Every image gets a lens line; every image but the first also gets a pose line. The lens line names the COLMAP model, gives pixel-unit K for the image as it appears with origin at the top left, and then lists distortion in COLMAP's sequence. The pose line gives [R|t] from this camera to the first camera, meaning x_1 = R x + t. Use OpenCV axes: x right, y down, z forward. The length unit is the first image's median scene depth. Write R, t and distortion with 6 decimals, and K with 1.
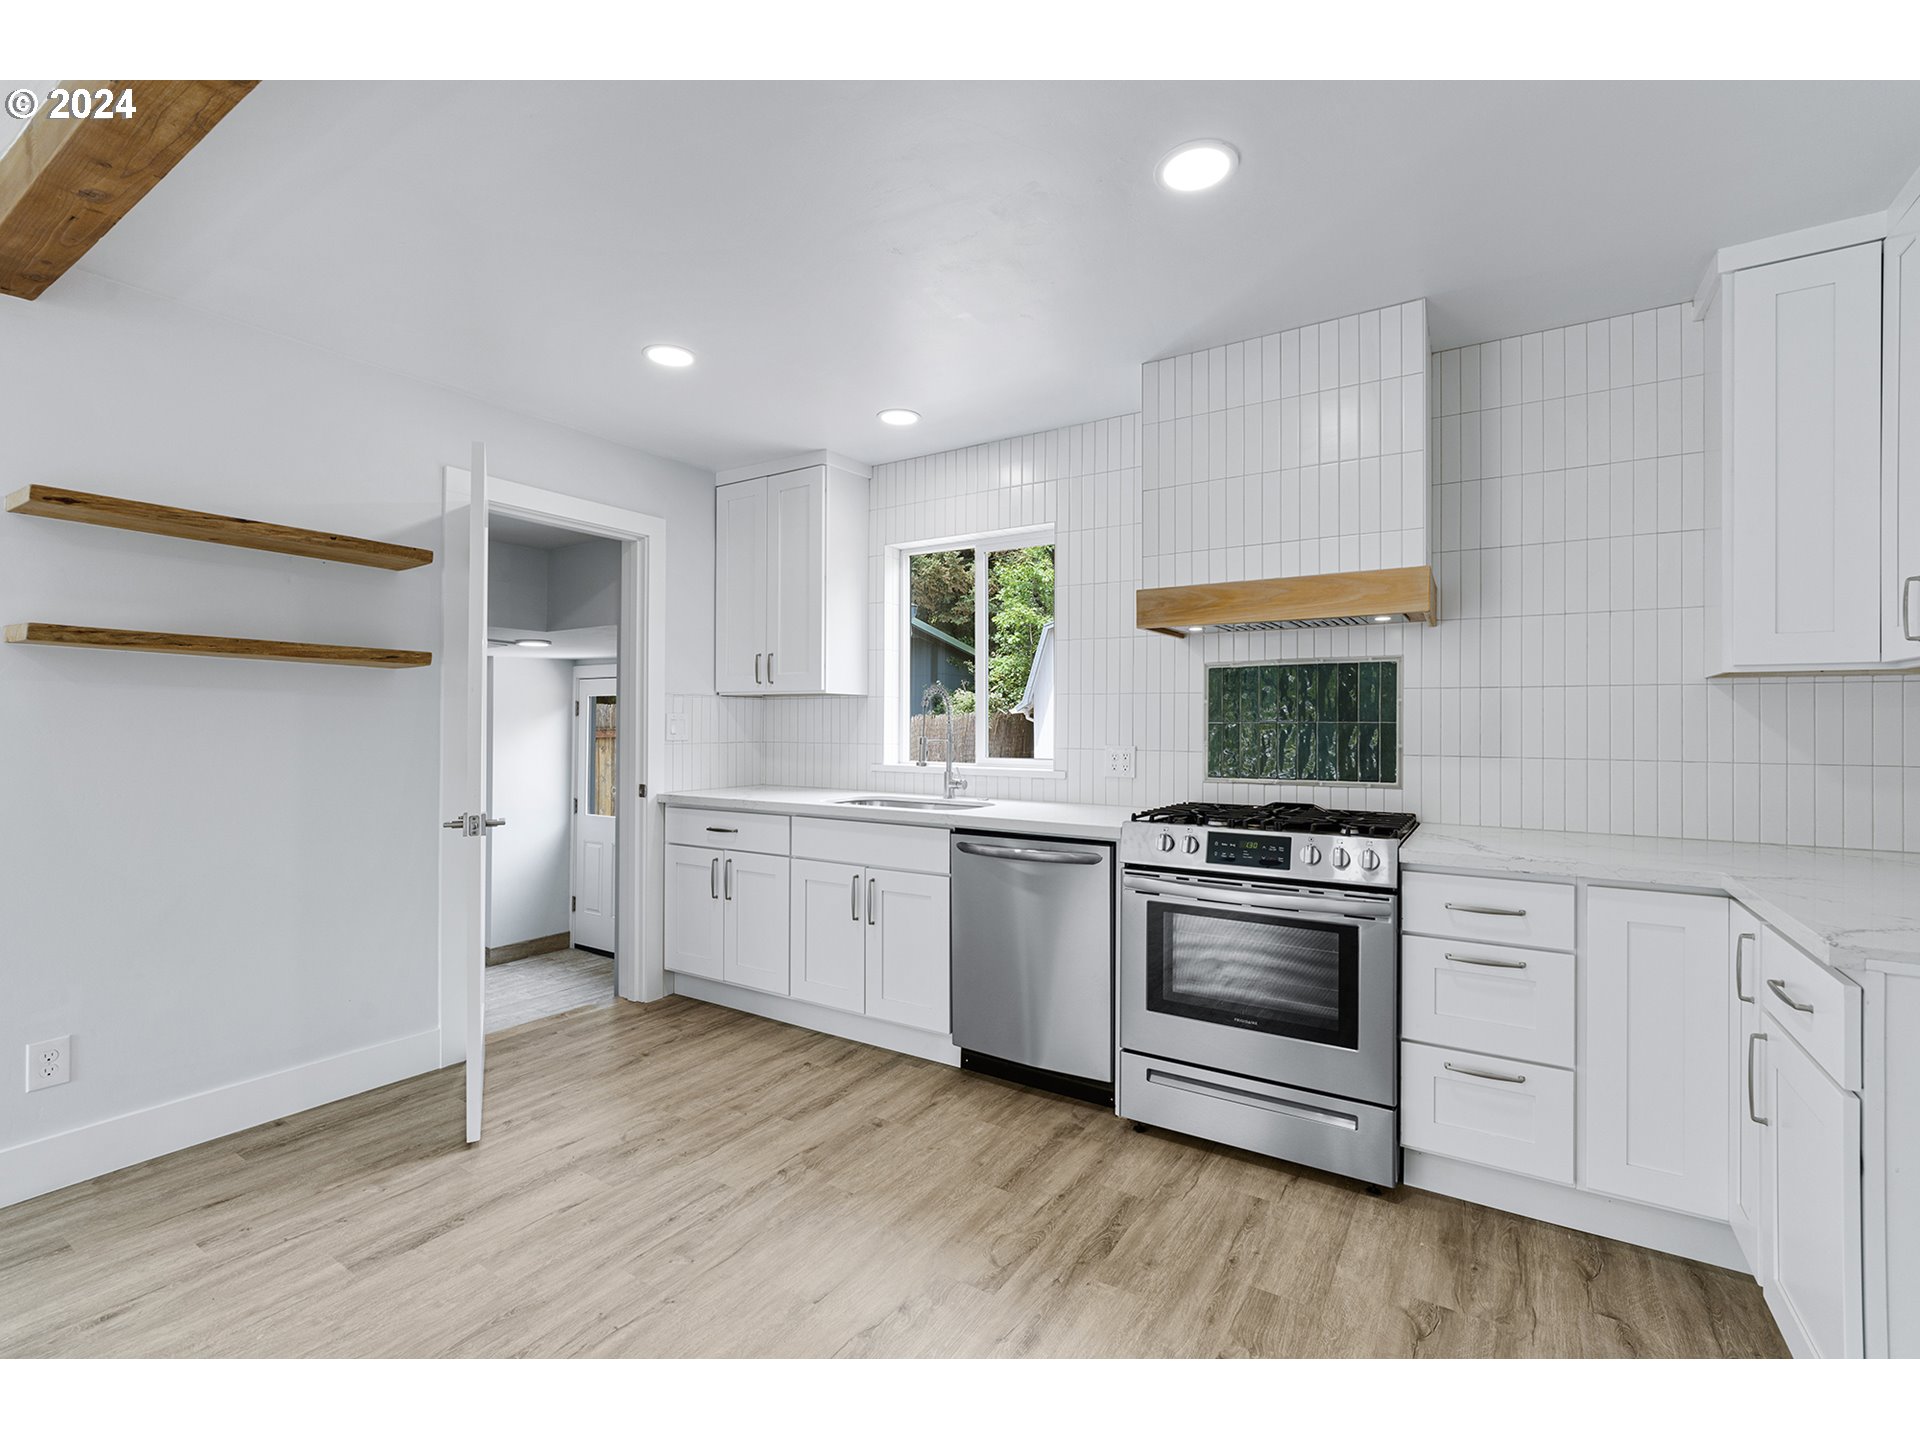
lens RADIAL K [[859.8, 0, 956.1], [0, 859.8, 717.1], [0, 0, 1]] dist [-0.011880, 0.003914]
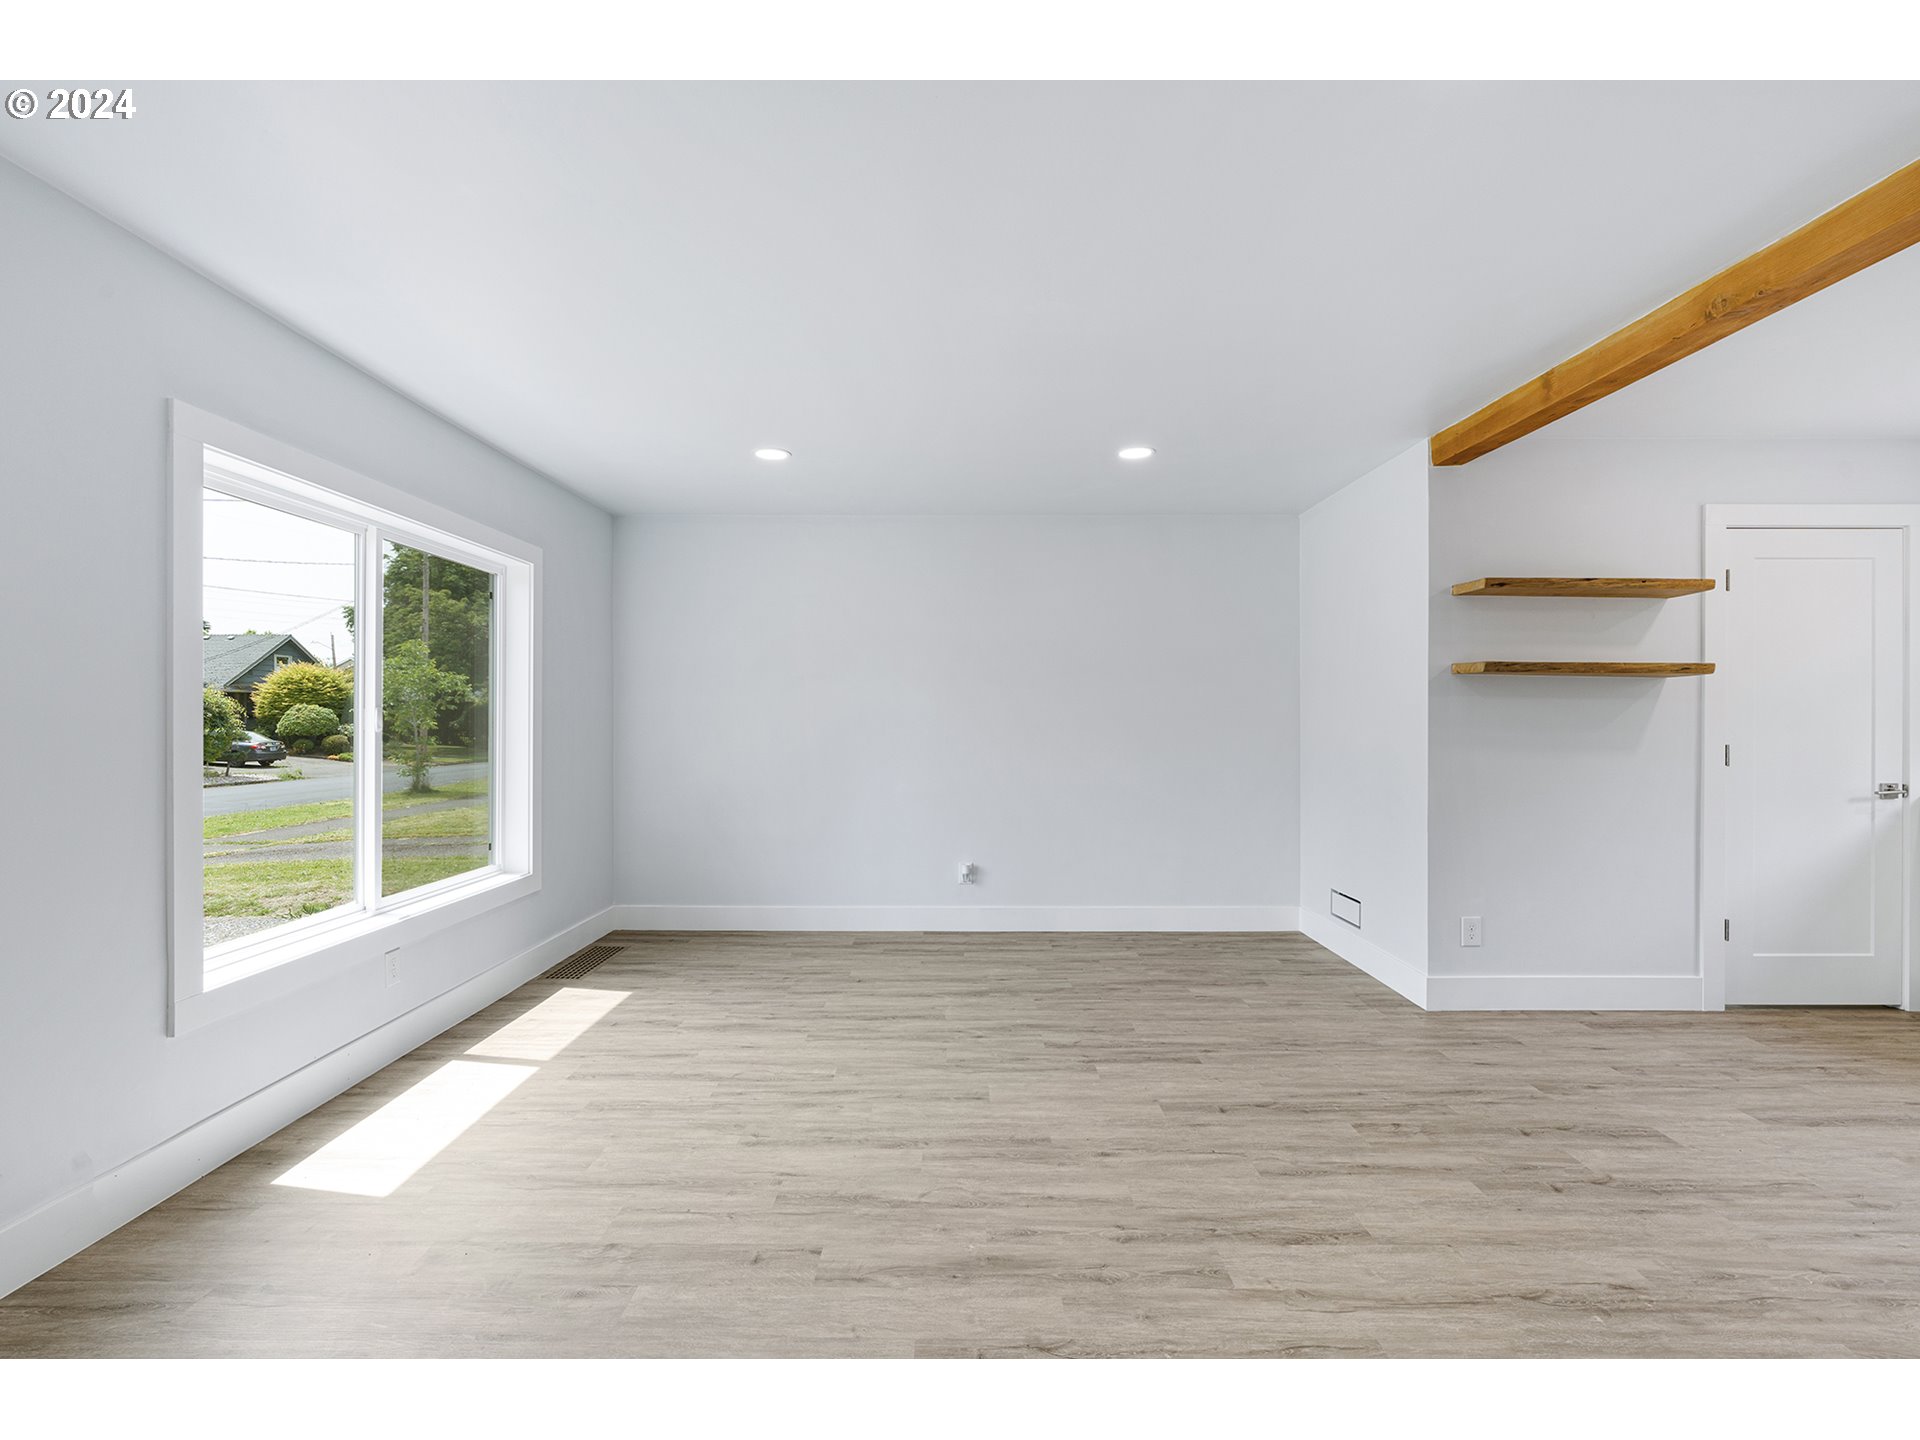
lens RADIAL K [[859.8, 0, 953.5], [0, 859.8, 724.1], [0, 0, 1]] dist [-0.011880, 0.003914]
pose [[0.534991, -0.000483, -0.844858, -0.185339], [0.008643, 0.999951, 0.004901, -0.004882], [0.844813, -0.009924, 0.534969, -0.613374]]
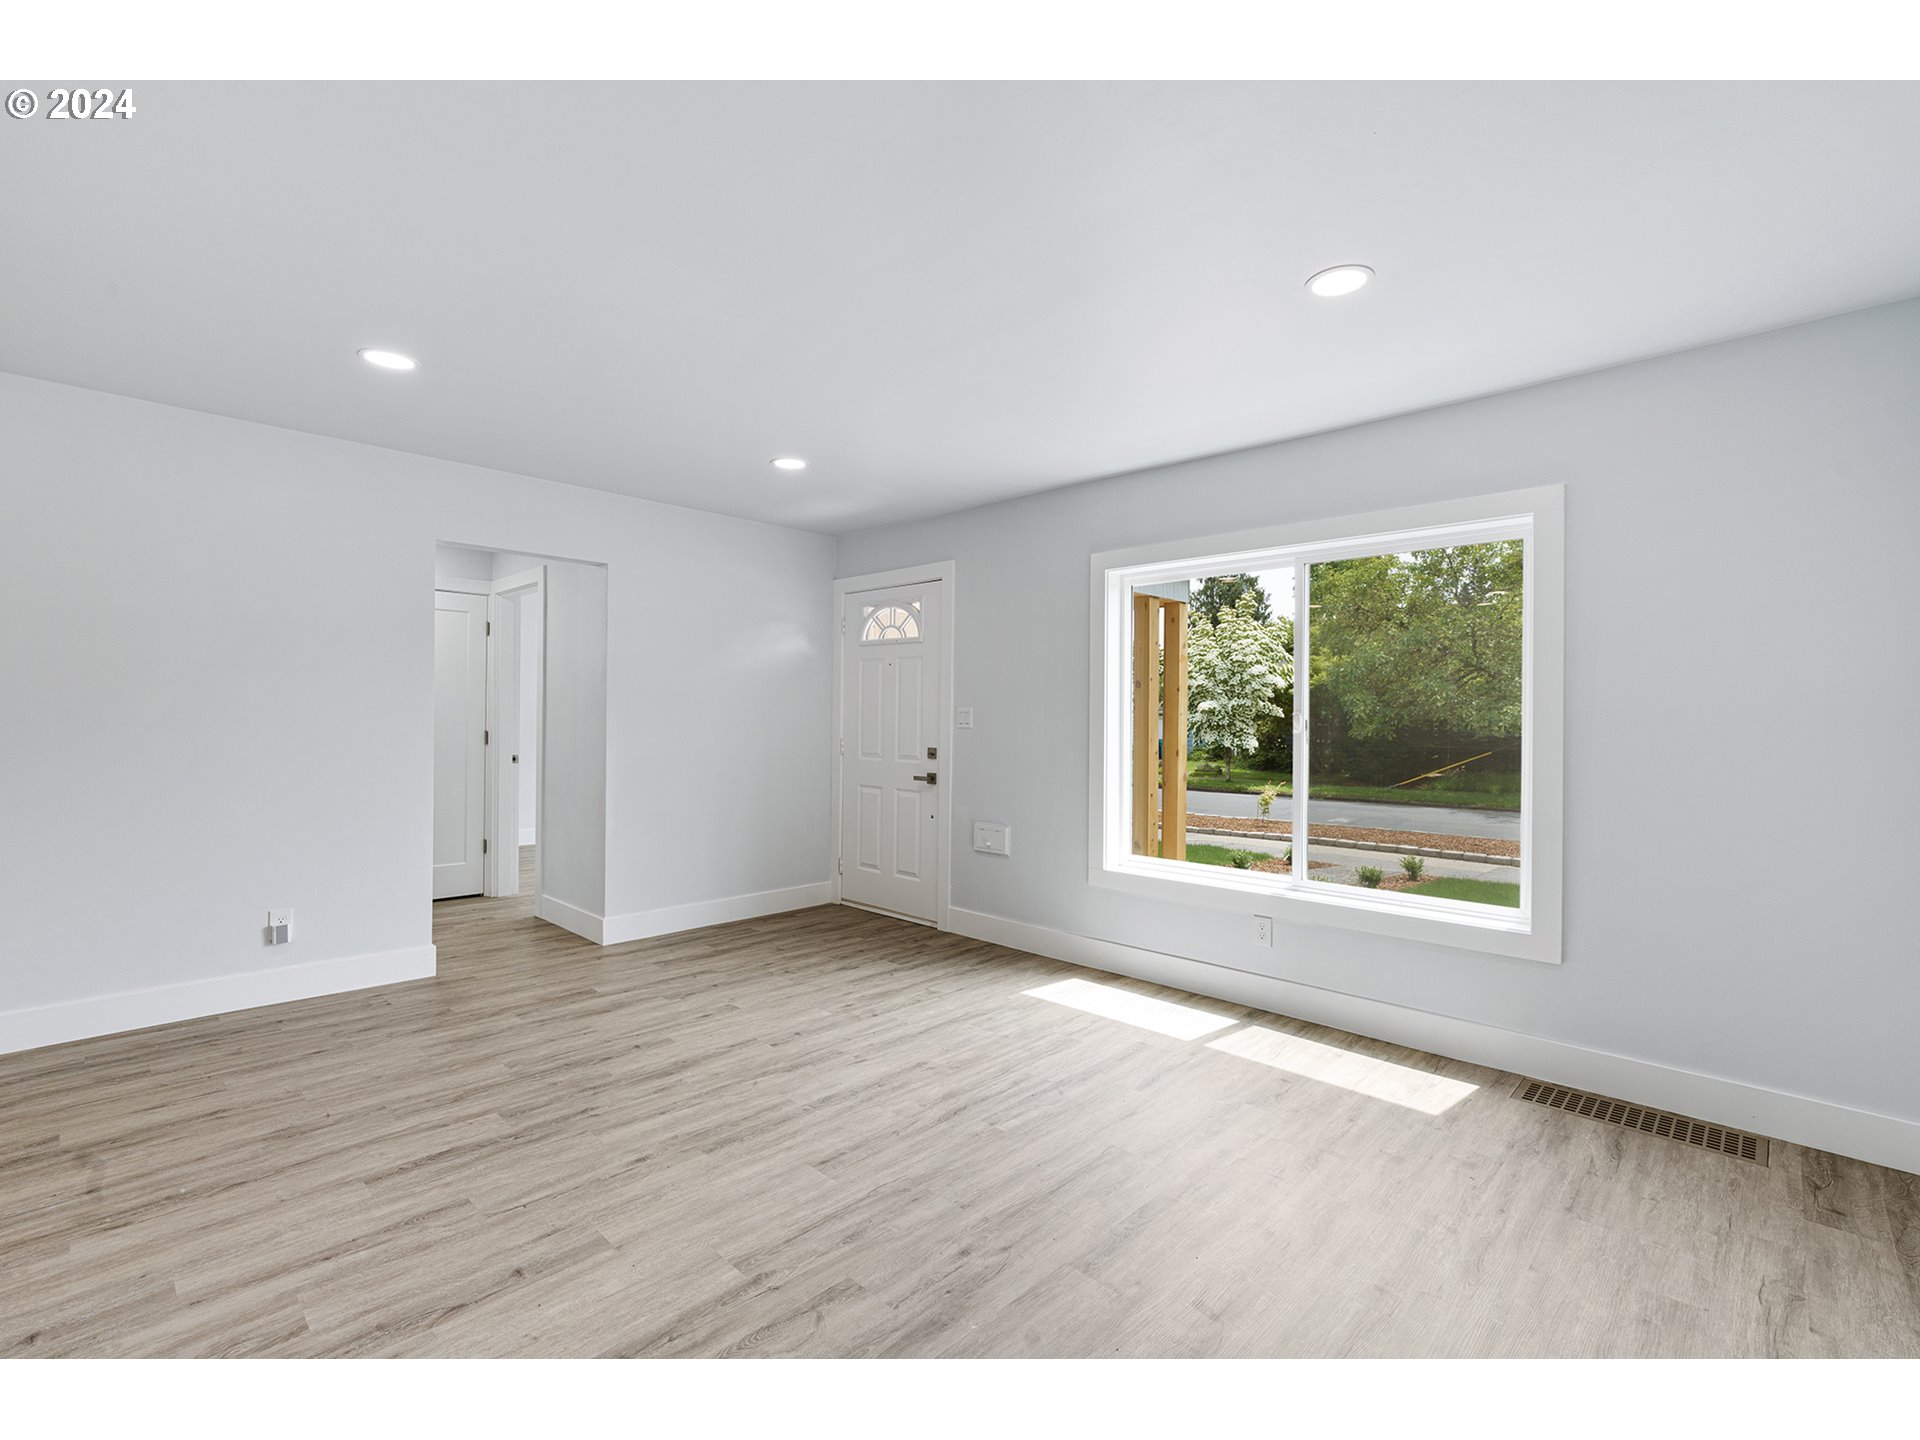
lens RADIAL K [[859.8, 0, 957.9], [0, 859.8, 713.7], [0, 0, 1]] dist [-0.011880, 0.003914]
pose [[-0.981507, -0.013813, 0.190925, -1.400593], [-0.016702, 0.999769, -0.013527, 0.001852], [-0.190694, -0.016465, -0.981511, 0.878128]]
